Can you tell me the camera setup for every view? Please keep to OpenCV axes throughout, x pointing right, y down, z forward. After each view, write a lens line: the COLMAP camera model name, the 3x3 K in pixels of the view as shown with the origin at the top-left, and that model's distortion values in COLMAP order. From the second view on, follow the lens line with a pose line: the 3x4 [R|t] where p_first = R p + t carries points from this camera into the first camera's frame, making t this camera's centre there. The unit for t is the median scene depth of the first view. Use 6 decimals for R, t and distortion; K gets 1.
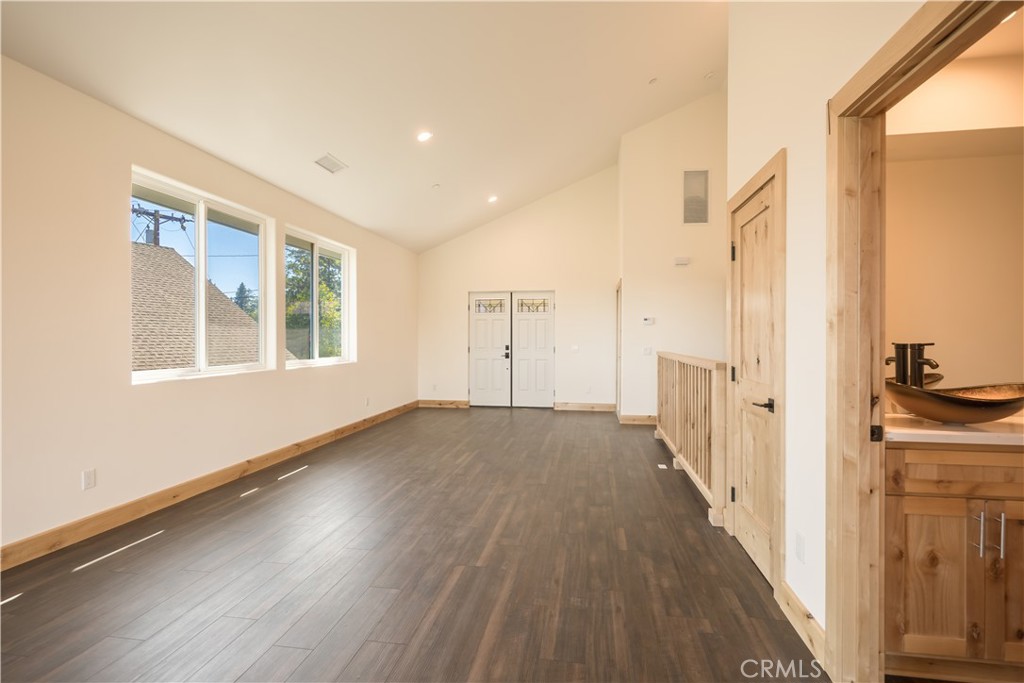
lens RADIAL K [[479.5, 0, 516.1], [0, 479.5, 341.7], [0, 0, 1]] dist [-0.000646, -0.000014]
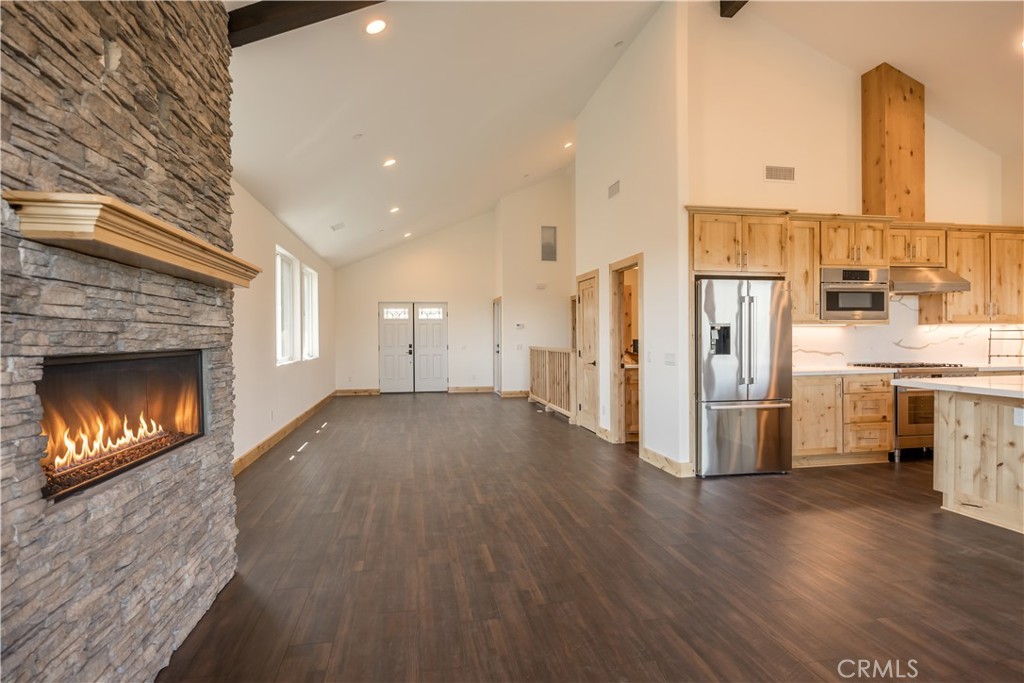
lens RADIAL K [[549.6, 0, 512.7], [0, 549.6, 343.4], [0, 0, 1]] dist [-0.004070, -0.001386]
pose [[0.942571, -0.010432, 0.333844, -0.482957], [0.009581, 0.999945, 0.004195, 0.003369], [-0.333869, -0.000756, 0.942619, -0.911295]]
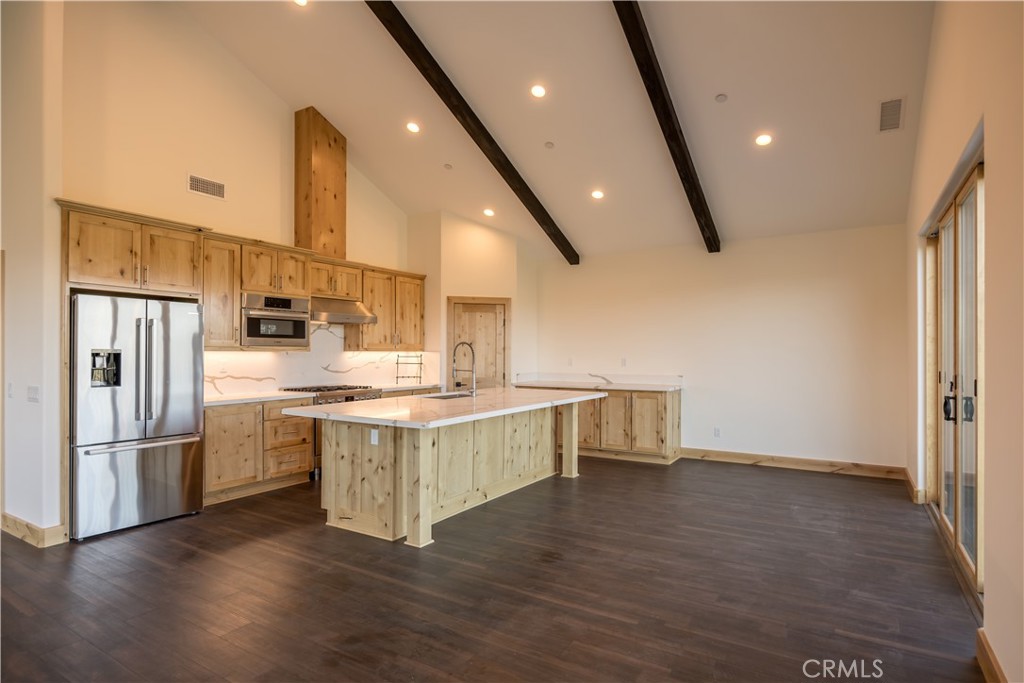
lens RADIAL K [[547.4, 0, 502.7], [0, 547.4, 352.5], [0, 0, 1]] dist [-0.000877, -0.000549]
pose [[0.400071, 0.001966, 0.916482, -0.290260], [0.001959, 0.999994, -0.003000, -0.018629], [-0.916482, 0.002996, 0.400065, -0.977931]]
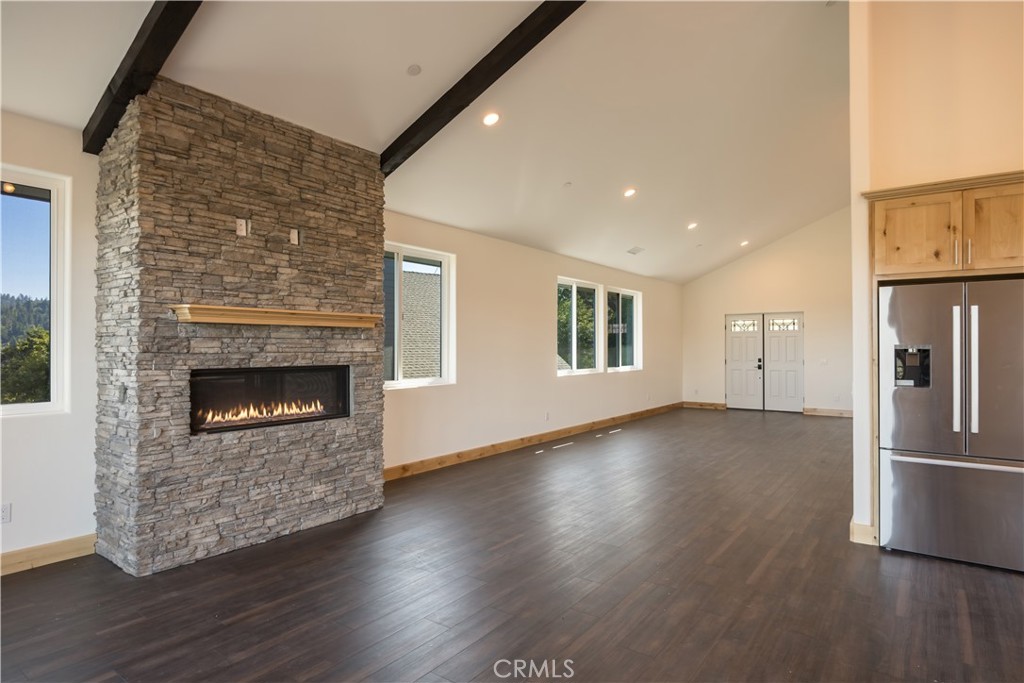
lens RADIAL K [[561.7, 0, 509.5], [0, 561.7, 344.1], [0, 0, 1]] dist [-0.002226, -0.000628]
pose [[0.888748, -0.004004, -0.458378, 0.132566], [-0.002044, 0.999917, -0.012698, -0.017522], [0.458391, 0.012222, 0.888666, -1.017647]]
